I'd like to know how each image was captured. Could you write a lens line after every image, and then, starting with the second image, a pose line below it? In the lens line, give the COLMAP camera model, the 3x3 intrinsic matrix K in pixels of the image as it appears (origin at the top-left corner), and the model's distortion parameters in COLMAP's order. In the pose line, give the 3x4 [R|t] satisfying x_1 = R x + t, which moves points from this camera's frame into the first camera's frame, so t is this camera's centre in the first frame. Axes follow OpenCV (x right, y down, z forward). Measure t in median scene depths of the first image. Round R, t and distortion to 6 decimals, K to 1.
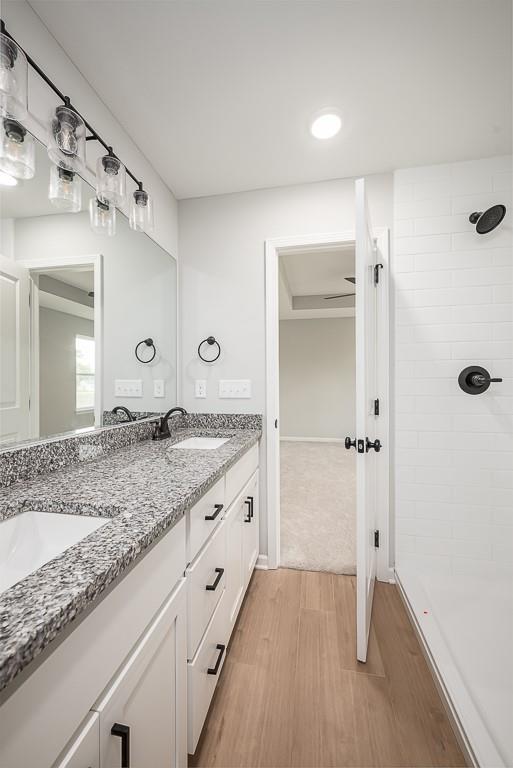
lens RADIAL K [[306.1, 0, 254.6], [0, 306.1, 380.1], [0, 0, 1]] dist [0.001152, -0.000416]
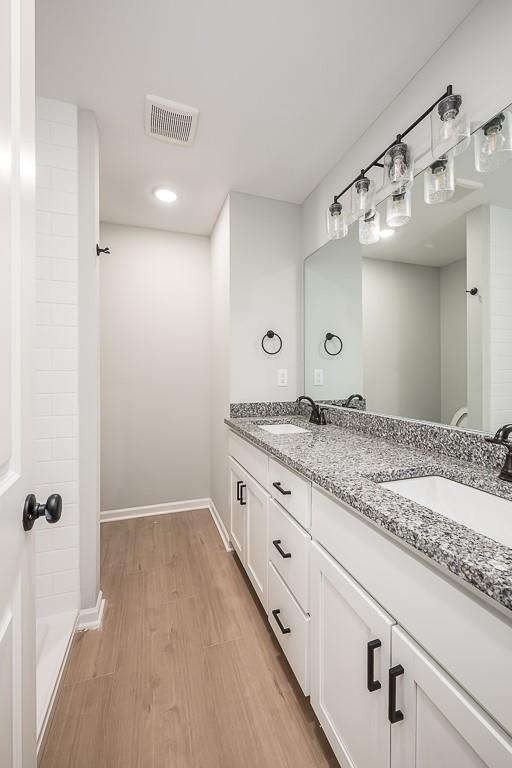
lens RADIAL K [[306.1, 0, 255.4], [0, 306.1, 383.0], [0, 0, 1]] dist [0.001152, -0.000416]
pose [[-0.867756, 0.012098, -0.496843, 0.464925], [0.002264, 0.999790, 0.020390, 0.024223], [0.496986, 0.016568, -0.867601, 1.779975]]
